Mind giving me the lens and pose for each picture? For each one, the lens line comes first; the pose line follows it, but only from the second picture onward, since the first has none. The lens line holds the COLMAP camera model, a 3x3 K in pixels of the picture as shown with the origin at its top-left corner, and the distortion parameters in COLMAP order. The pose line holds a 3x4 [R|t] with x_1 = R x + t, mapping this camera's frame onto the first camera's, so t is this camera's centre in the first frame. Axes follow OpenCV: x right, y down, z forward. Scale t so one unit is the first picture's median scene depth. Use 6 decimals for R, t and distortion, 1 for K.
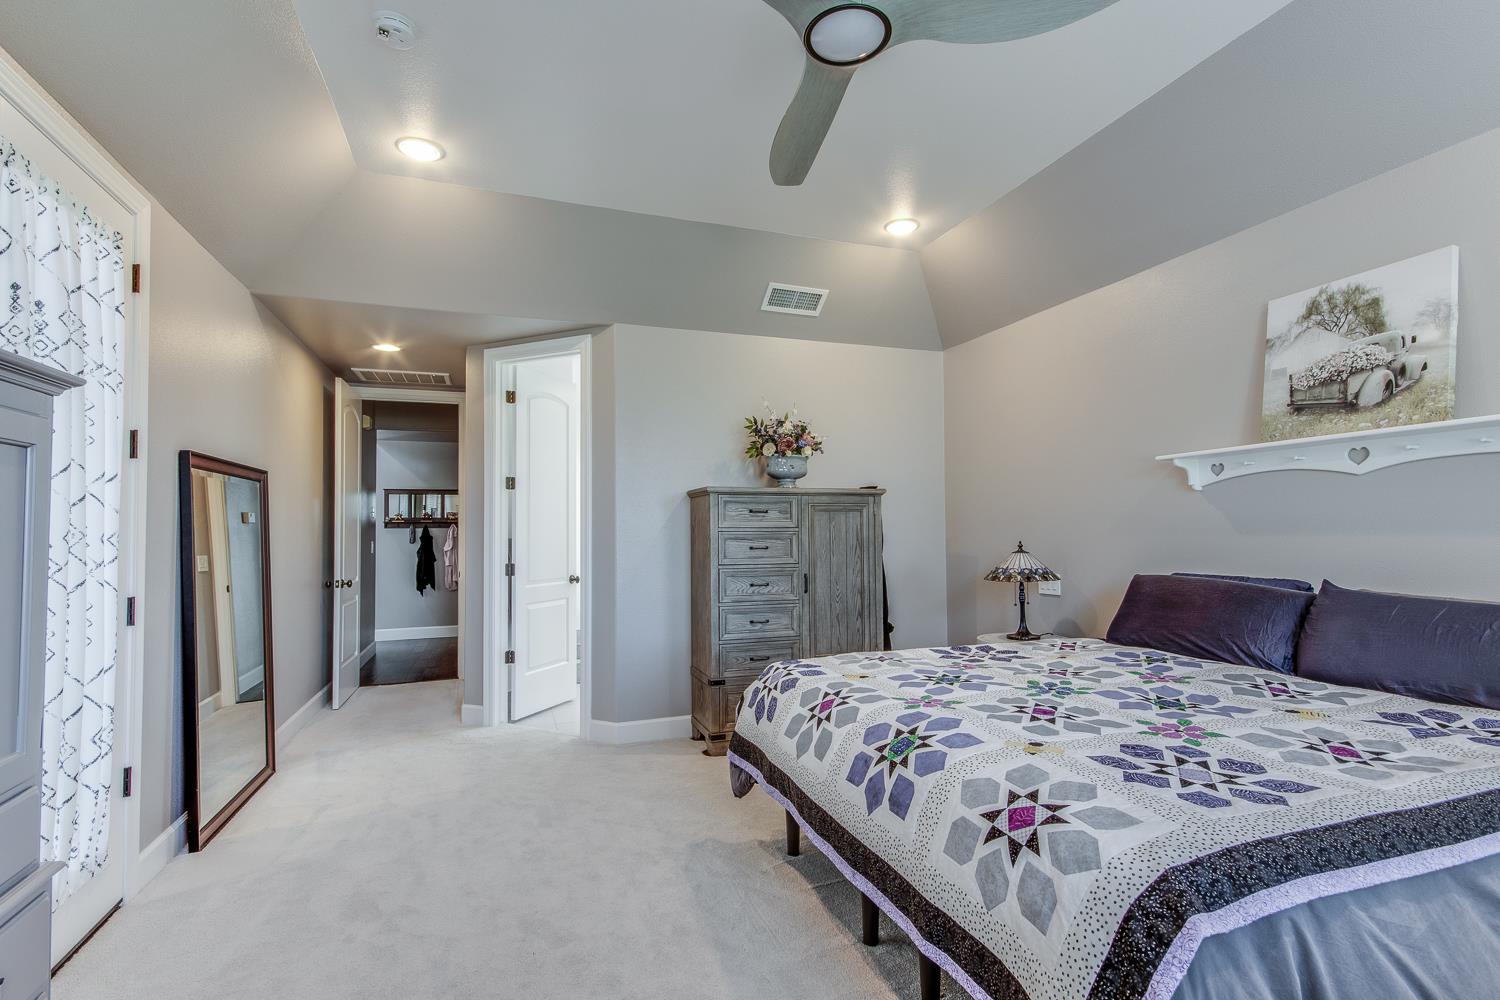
lens RADIAL K [[703.4, 0, 757.8], [0, 703.4, 503.7], [0, 0, 1]] dist [0.017816, -0.000467]
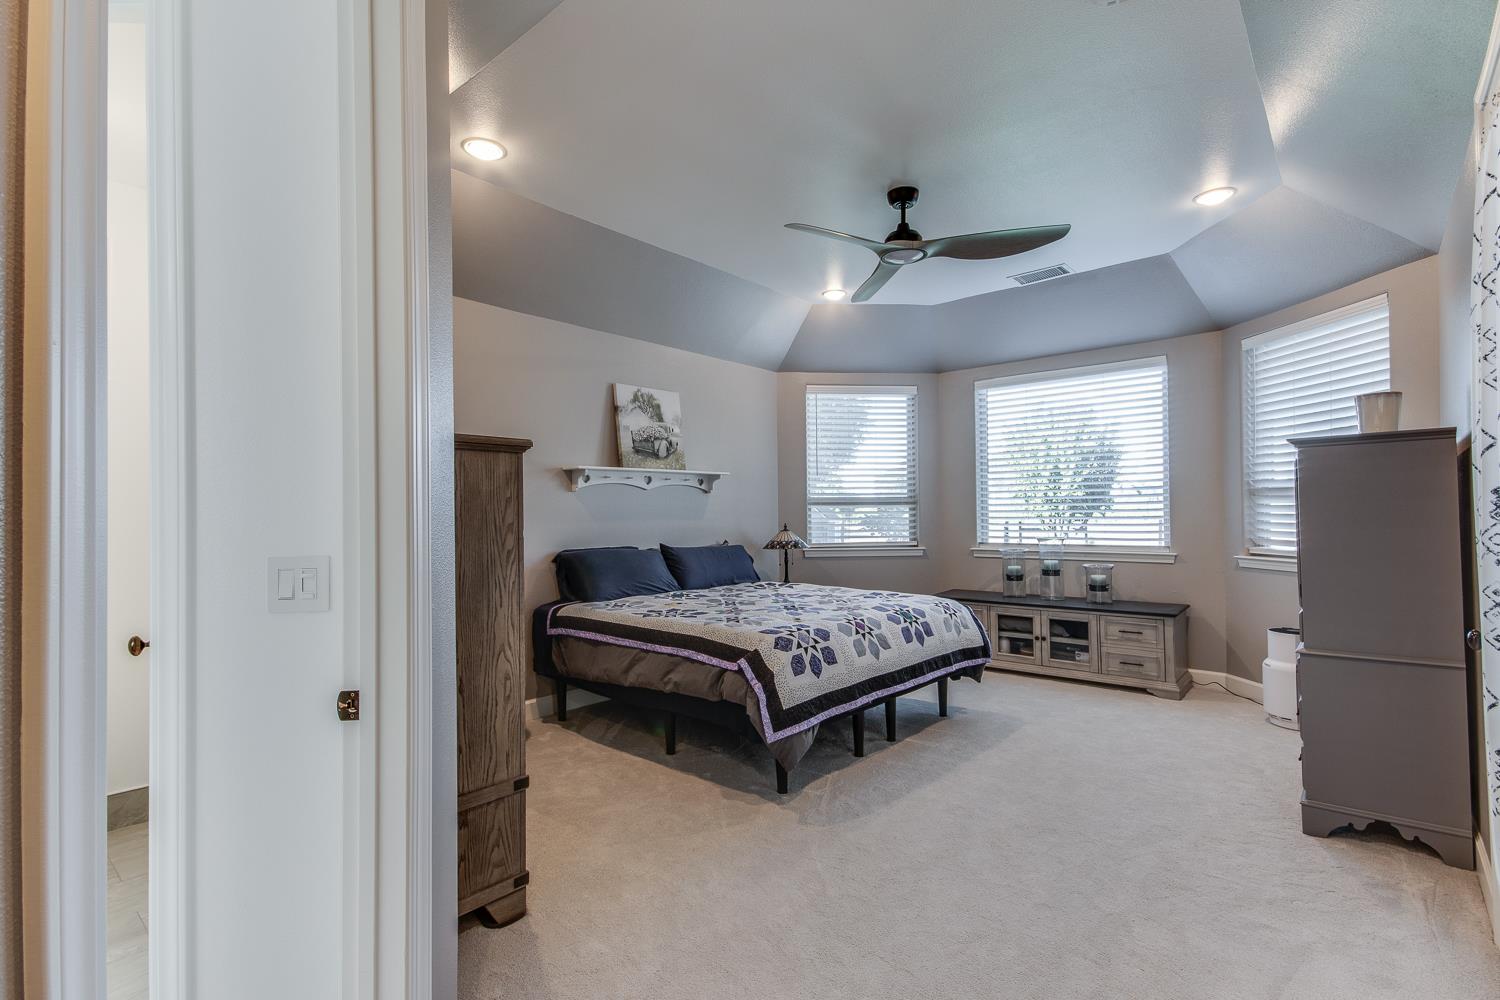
lens RADIAL K [[703.4, 0, 760.3], [0, 703.4, 508.1], [0, 0, 1]] dist [0.017816, -0.000467]
pose [[-0.479079, 0.010115, 0.877714, -1.036853], [-0.023298, 0.999435, -0.024234, 0.050457], [-0.877463, -0.032059, -0.478572, 1.696963]]
